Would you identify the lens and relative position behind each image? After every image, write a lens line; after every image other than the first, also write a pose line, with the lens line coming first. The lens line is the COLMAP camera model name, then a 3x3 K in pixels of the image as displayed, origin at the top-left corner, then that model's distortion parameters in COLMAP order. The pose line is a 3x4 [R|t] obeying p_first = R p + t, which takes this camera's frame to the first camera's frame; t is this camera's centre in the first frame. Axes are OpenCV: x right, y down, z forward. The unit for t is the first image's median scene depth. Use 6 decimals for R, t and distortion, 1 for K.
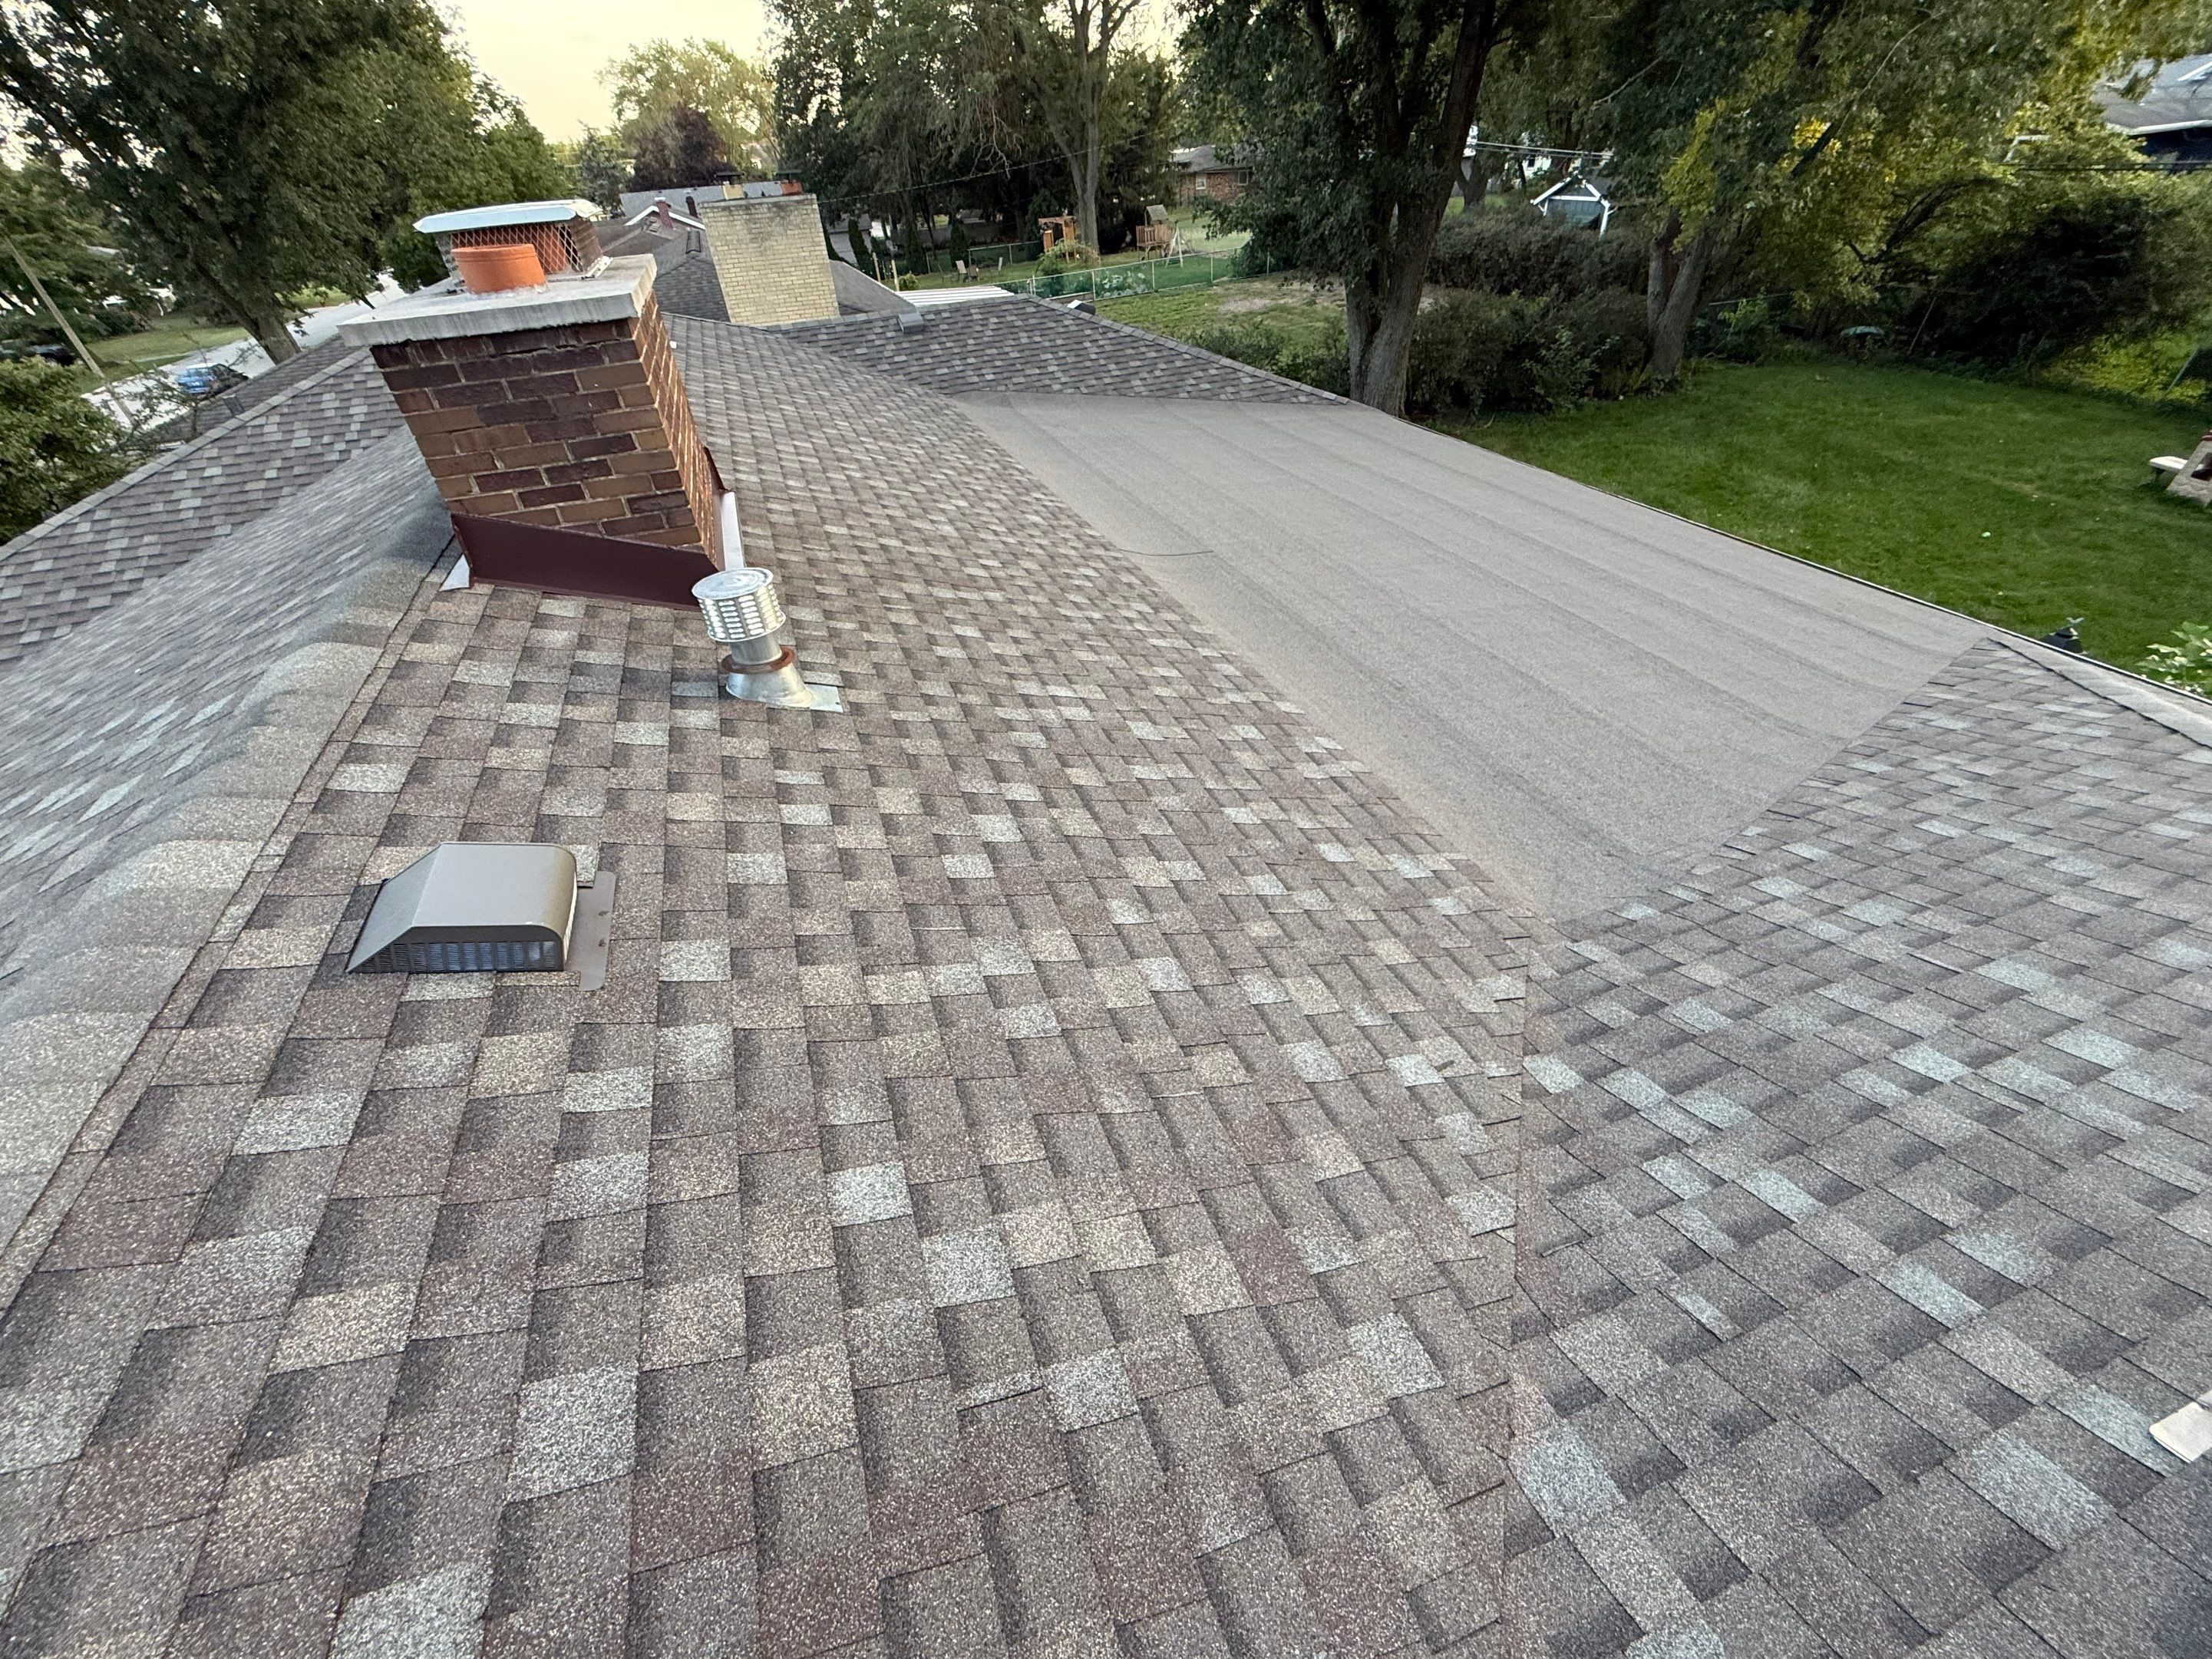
lens RADIAL K [[879.3, 0, 1103.8], [0, 879.3, 839.3], [0, 0, 1]] dist [-0.000893, -0.000843]
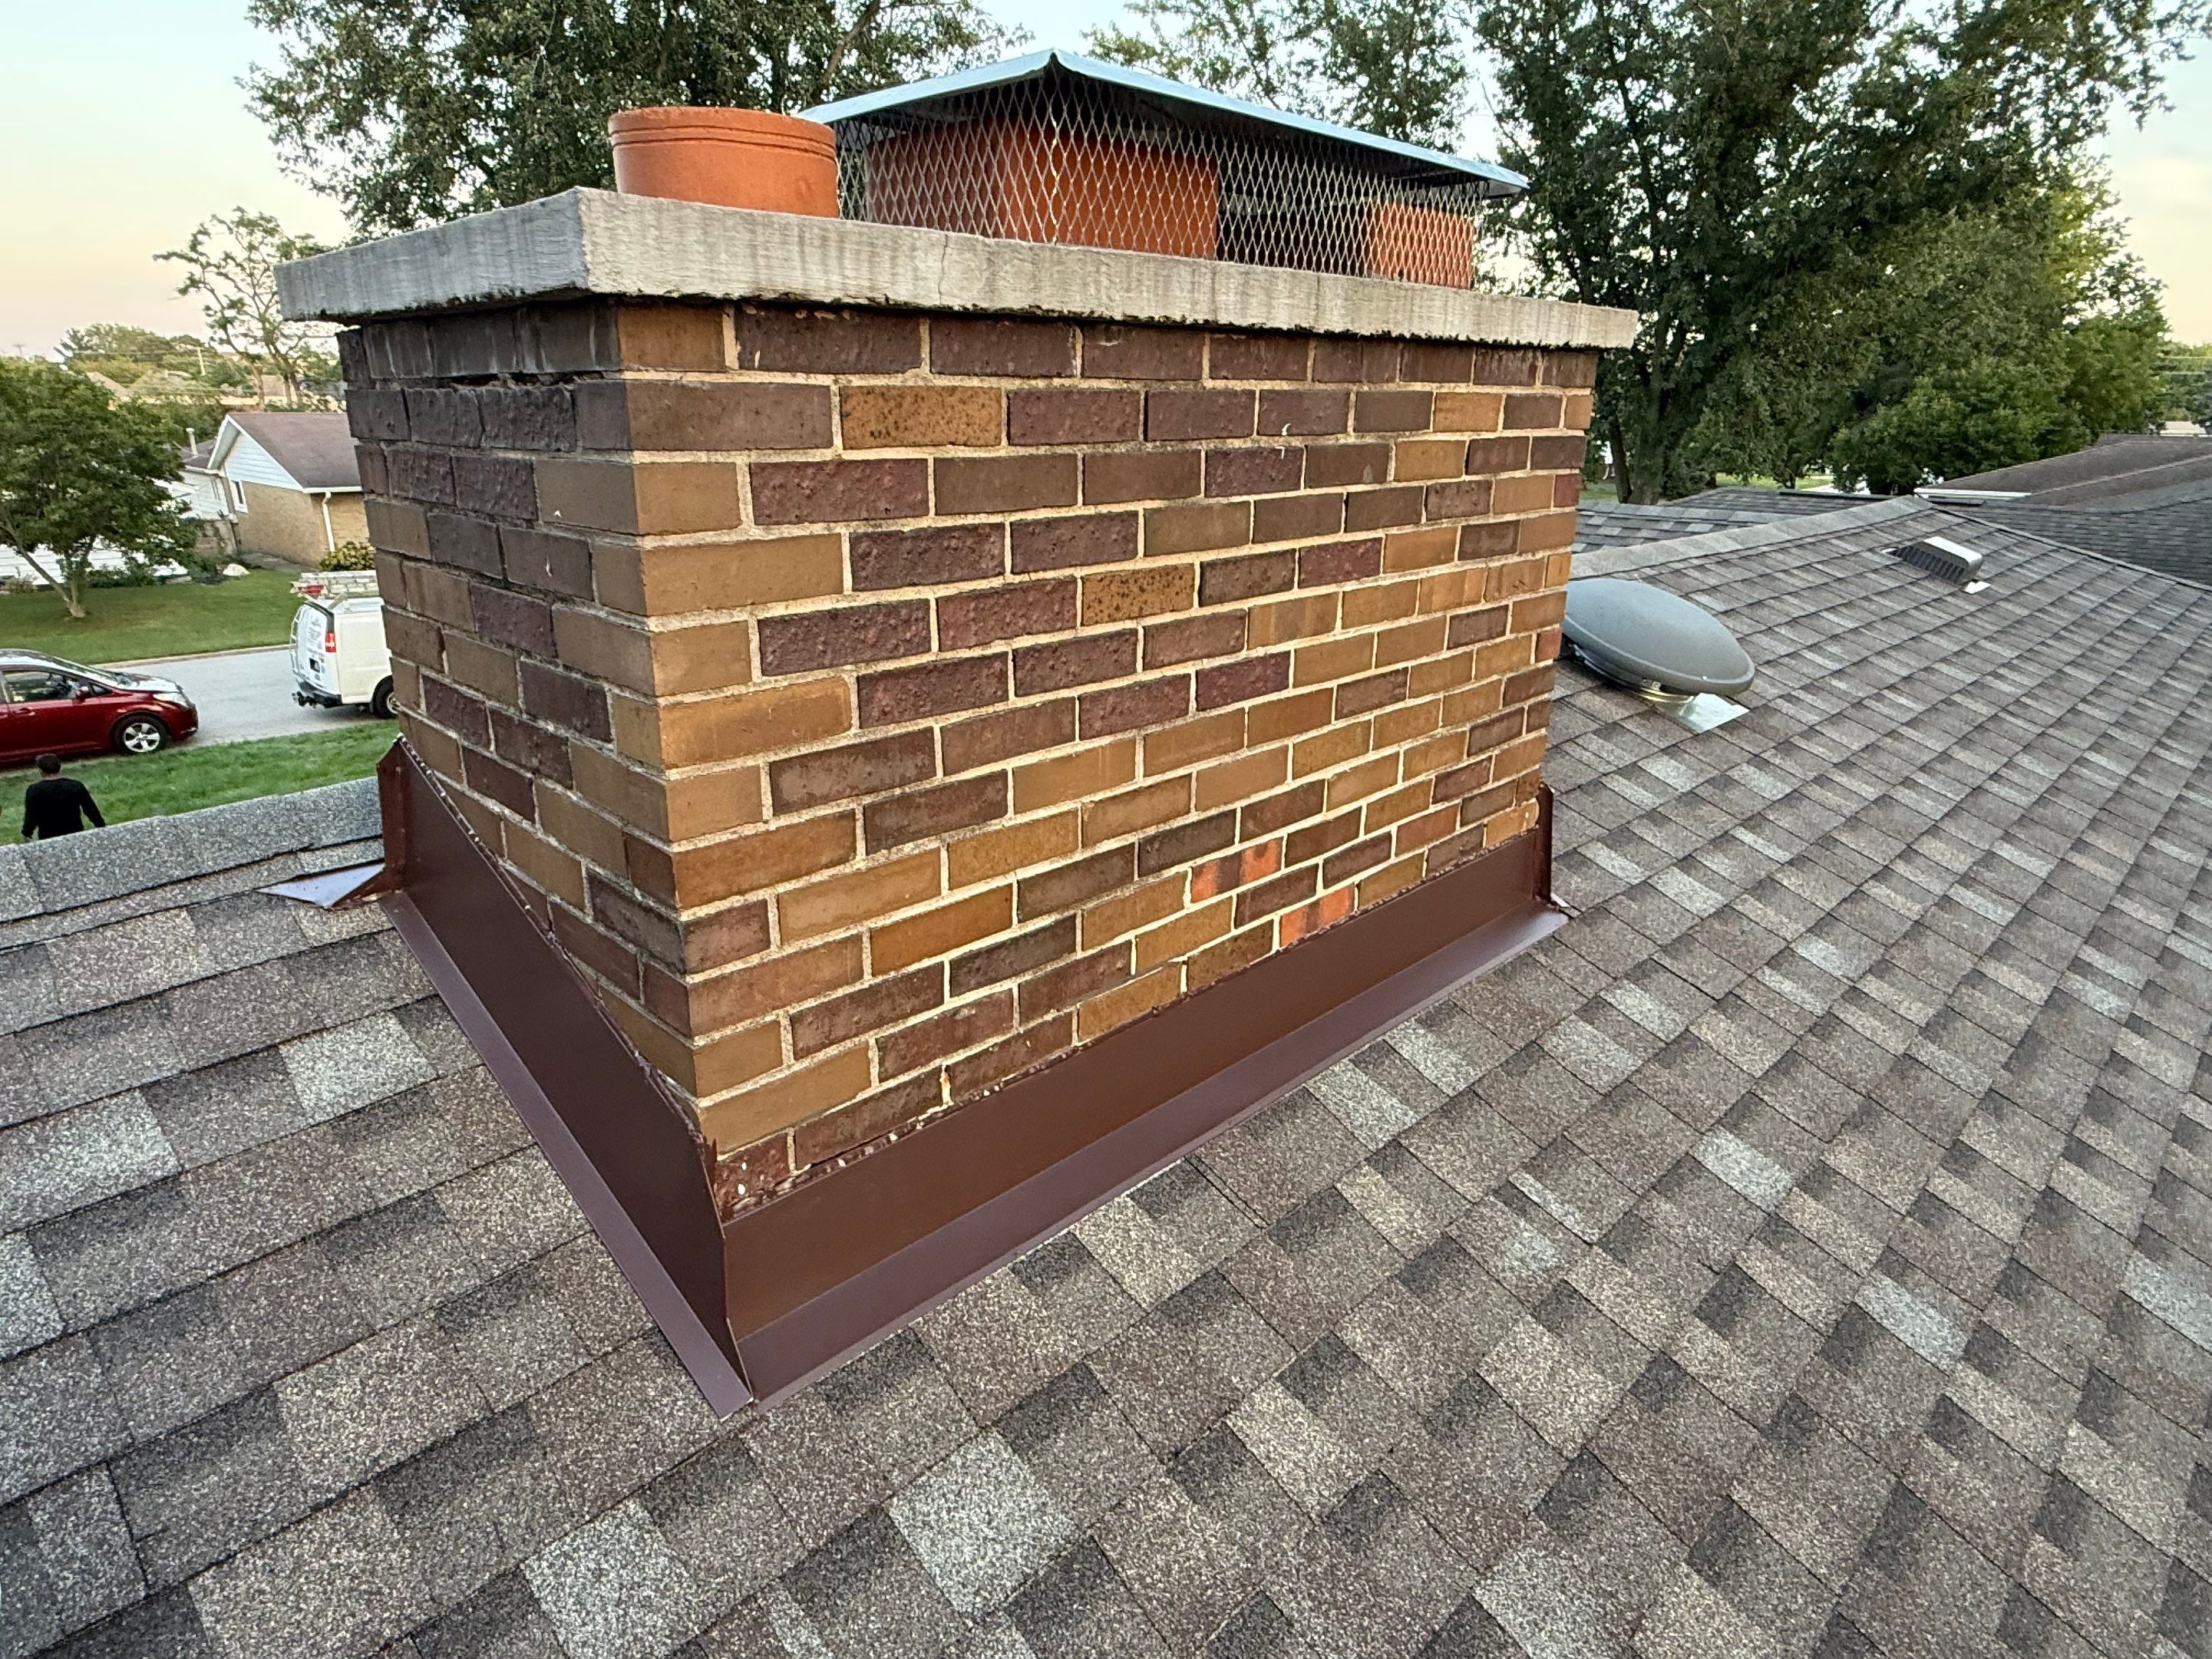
lens RADIAL K [[1286.4, 0, 1069.6], [0, 1286.4, 841.9], [0, 0, 1]] dist [-0.010891, 0.003775]
pose [[0.409449, 0.354001, -0.840854, -0.087773], [-0.585164, 0.809003, 0.055649, -0.365458], [0.699953, 0.469252, 0.538394, 0.625961]]
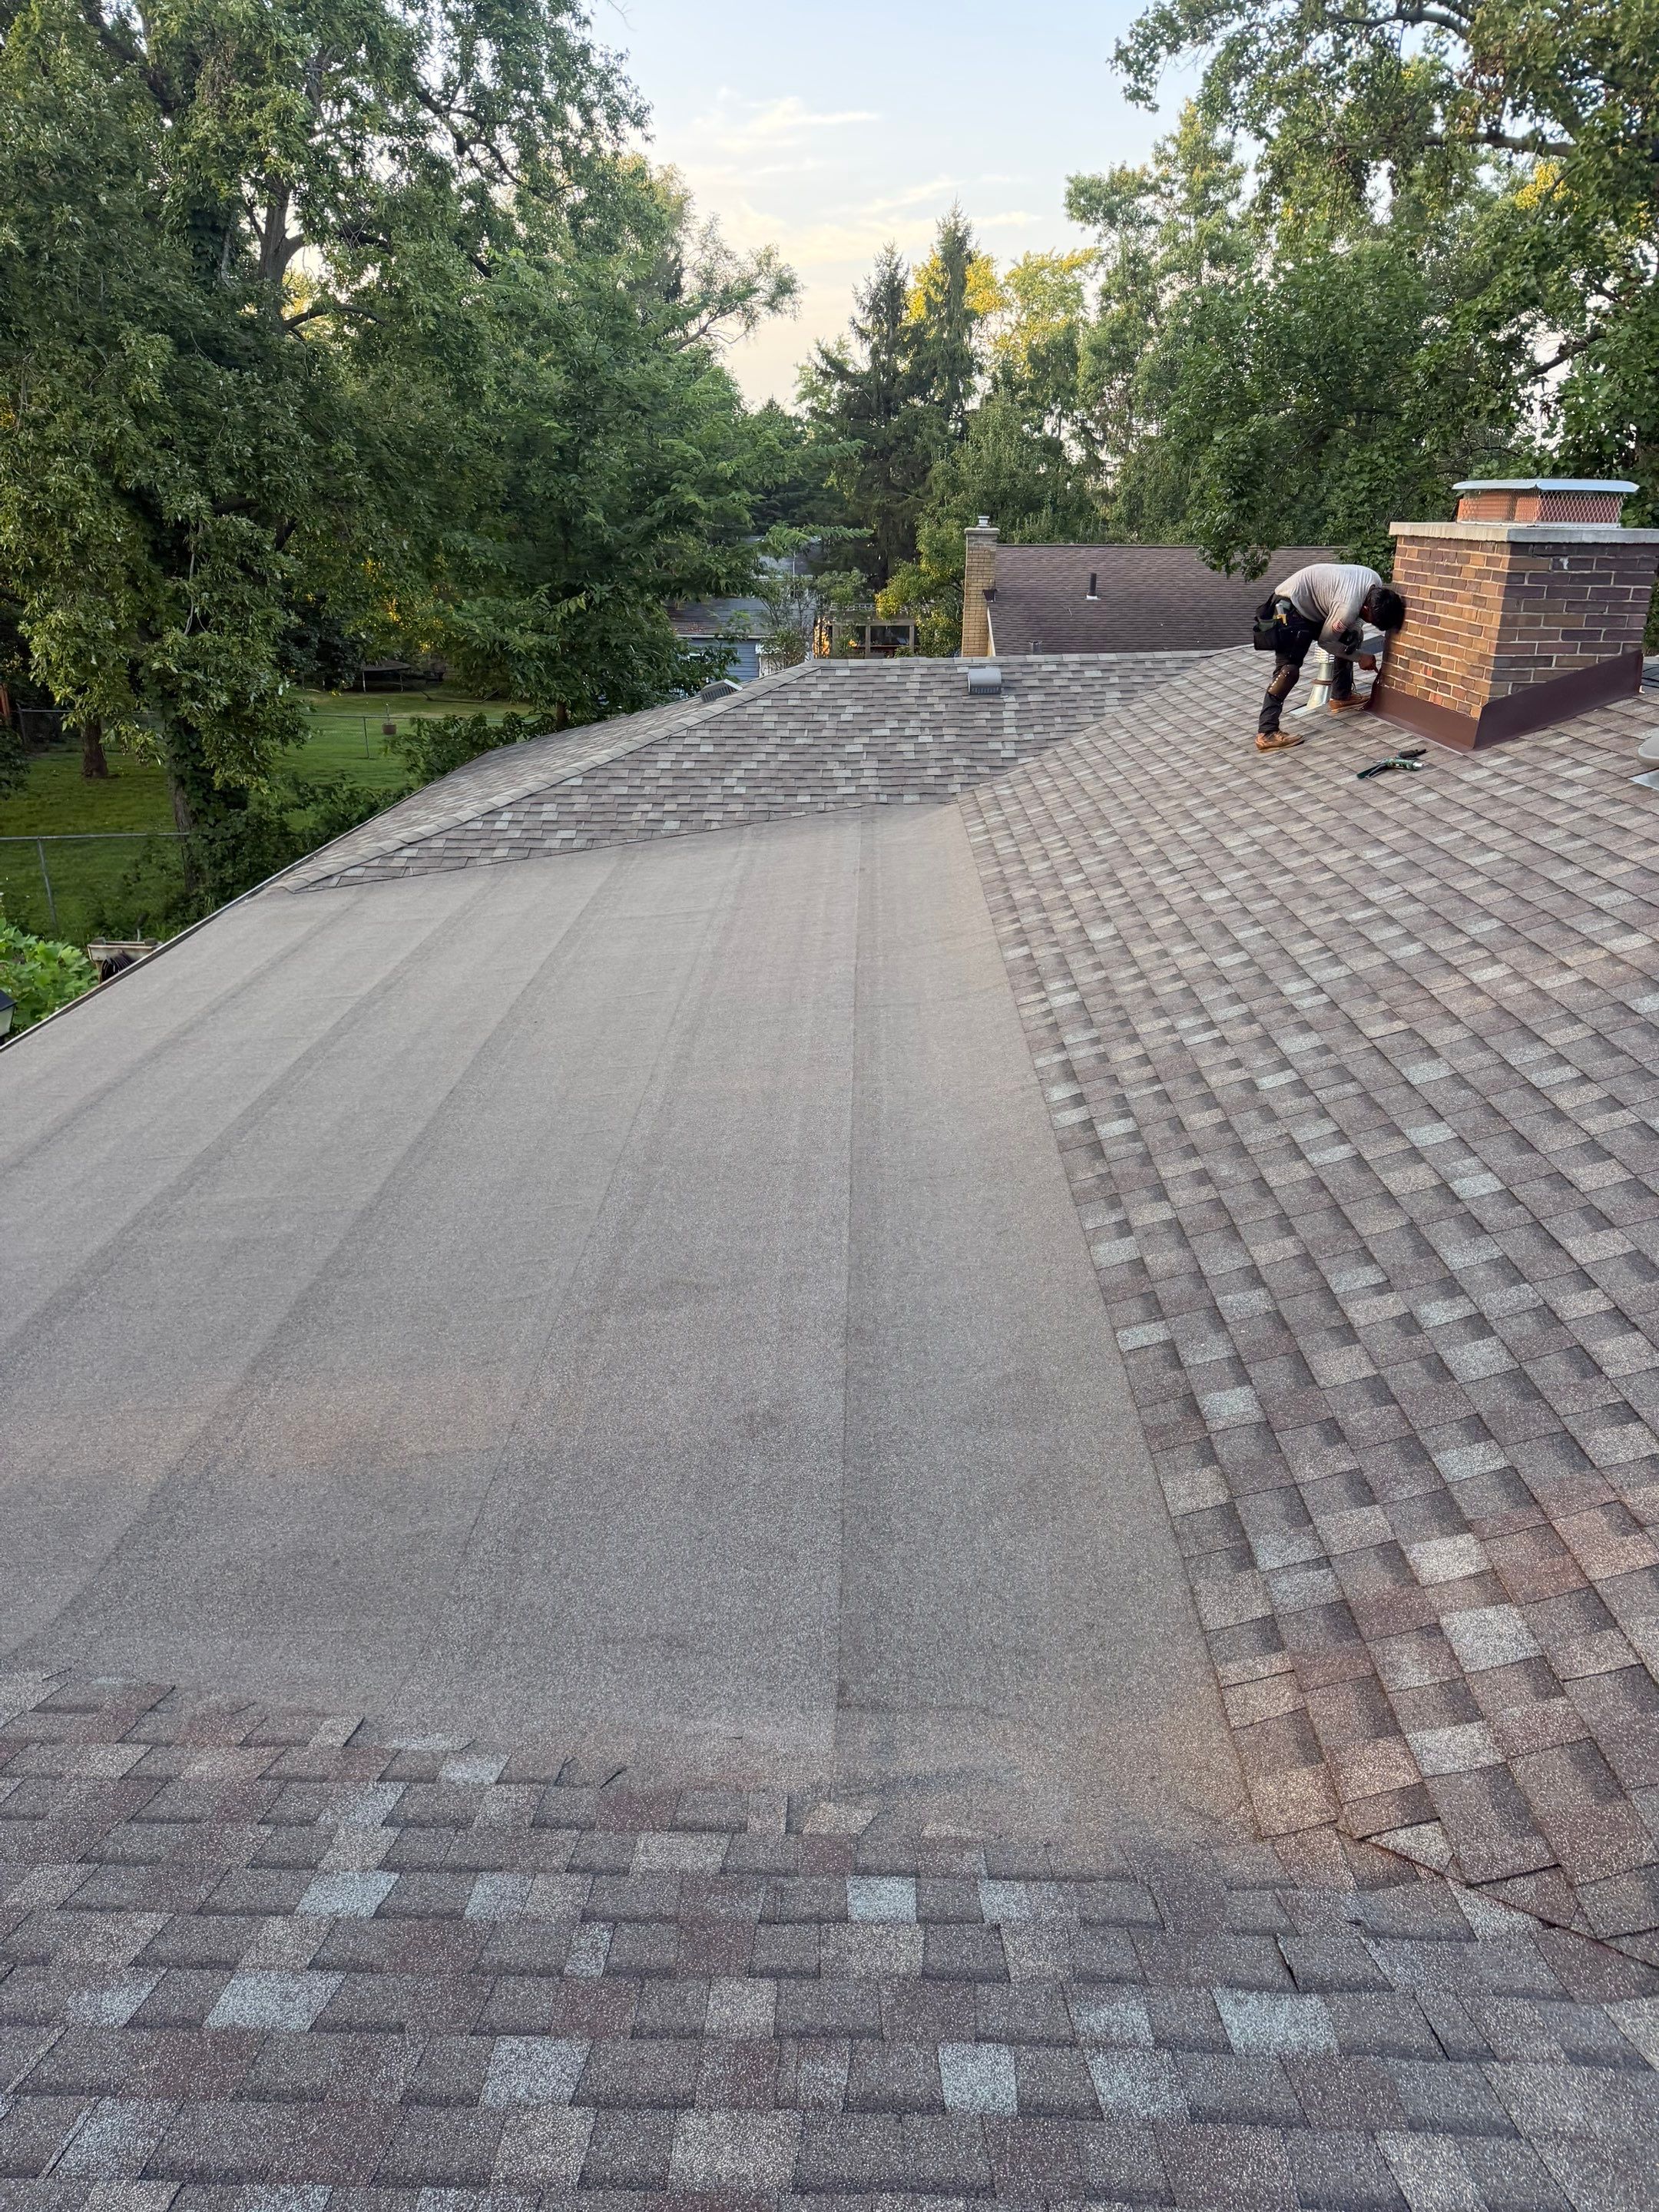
lens RADIAL K [[1546.4, 0, 826.4], [0, 1546.4, 1102.3], [0, 0, 1]] dist [0.066562, -0.082873]
pose [[-0.924349, -0.086145, 0.371697, -0.492107], [0.272734, 0.532087, 0.801561, -1.915590], [-0.266825, 0.842296, -0.468339, 2.529766]]
